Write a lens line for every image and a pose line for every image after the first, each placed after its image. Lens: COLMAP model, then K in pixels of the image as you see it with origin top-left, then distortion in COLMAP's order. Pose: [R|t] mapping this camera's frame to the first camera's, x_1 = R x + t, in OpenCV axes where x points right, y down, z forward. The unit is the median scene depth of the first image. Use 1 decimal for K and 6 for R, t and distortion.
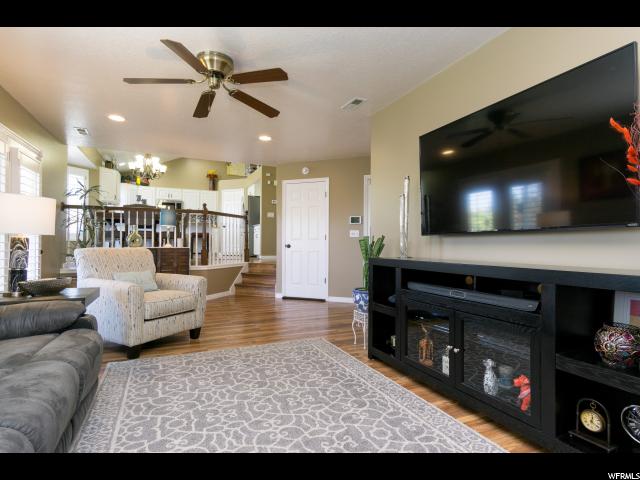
lens RADIAL K [[349.8, 0, 314.4], [0, 349.8, 239.6], [0, 0, 1]] dist [-0.001450, -0.000175]
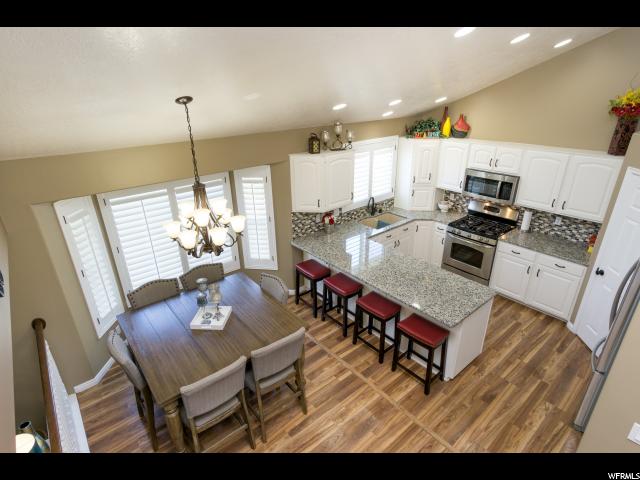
lens RADIAL K [[349.8, 0, 314.4], [0, 349.8, 239.6], [0, 0, 1]] dist [-0.001450, -0.000175]
pose [[0.290212, 0.374720, -0.880546, -0.040160], [0.035845, 0.915245, 0.401300, -0.221738], [0.956291, -0.148026, 0.252183, 0.637414]]
